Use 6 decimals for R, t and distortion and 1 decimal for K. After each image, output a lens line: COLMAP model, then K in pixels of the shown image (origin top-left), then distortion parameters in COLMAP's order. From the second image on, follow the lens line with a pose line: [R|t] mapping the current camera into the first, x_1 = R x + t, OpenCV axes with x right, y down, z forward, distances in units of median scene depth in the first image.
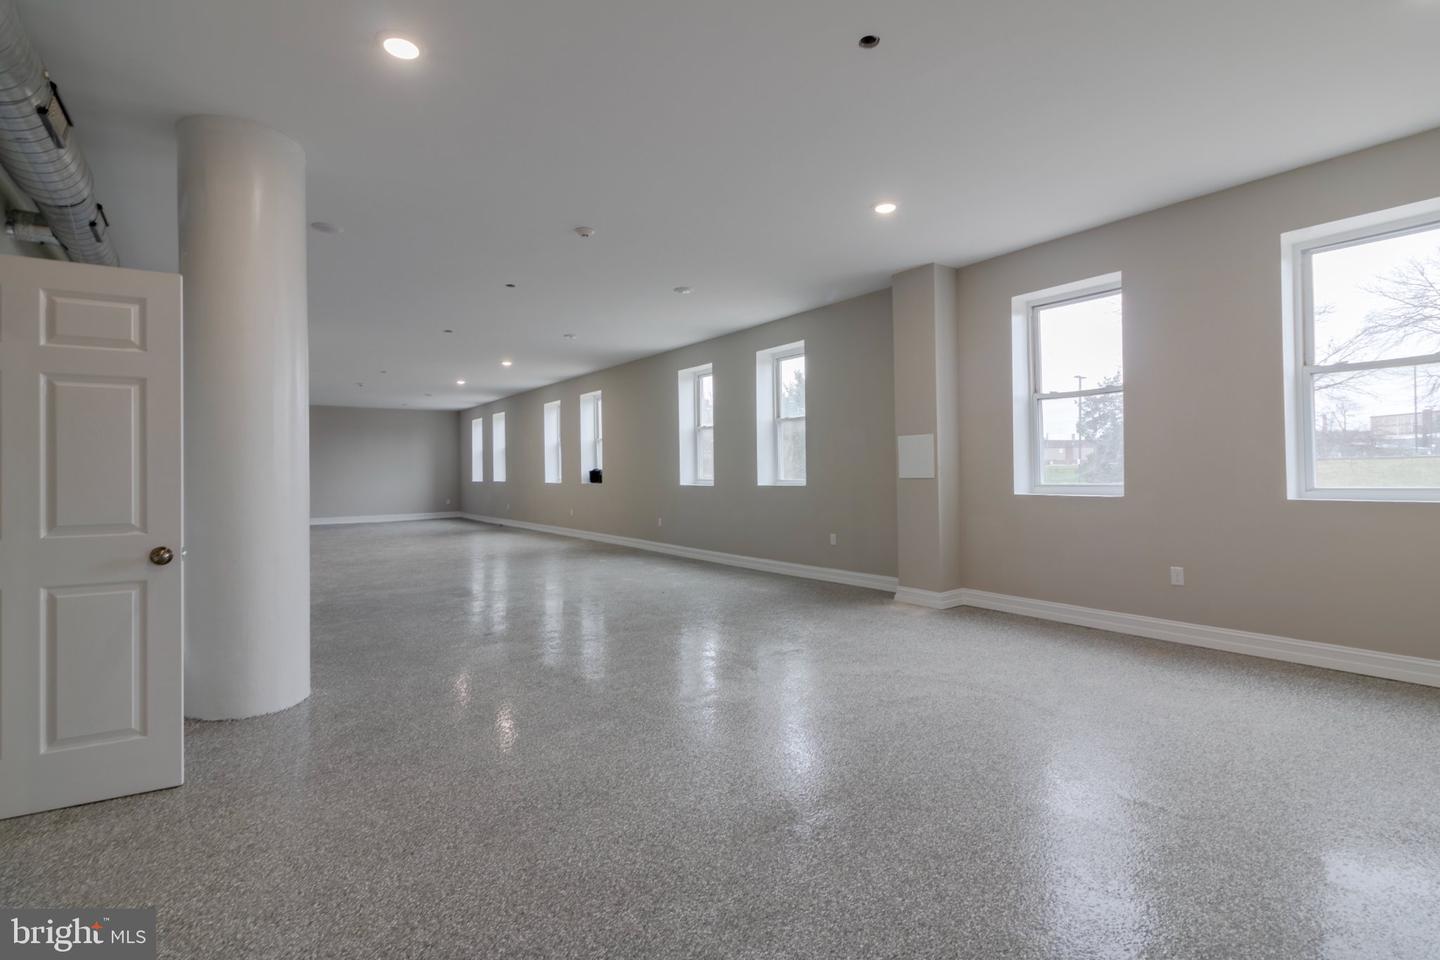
lens RADIAL K [[676.5, 0, 726.4], [0, 676.5, 474.0], [0, 0, 1]] dist [-0.001930, 0.000668]
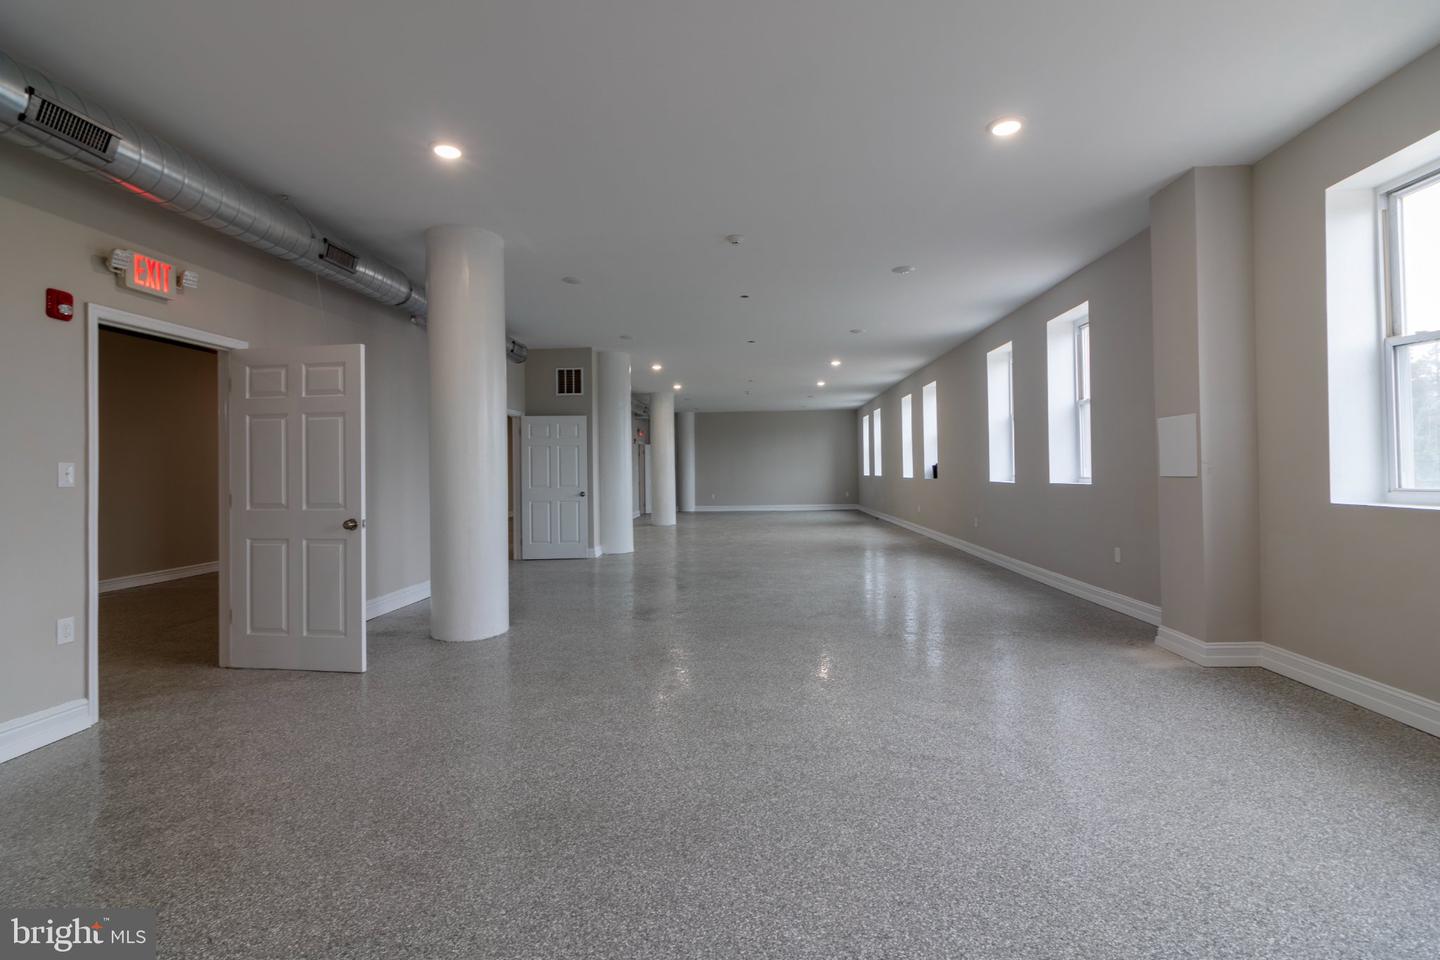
lens RADIAL K [[676.5, 0, 725.9], [0, 676.5, 473.9], [0, 0, 1]] dist [-0.001930, 0.000668]
pose [[0.770682, 0.003611, -0.637210, 0.374662], [0.002274, 0.999962, 0.008417, -0.003466], [0.637216, -0.007936, 0.770644, 0.153290]]
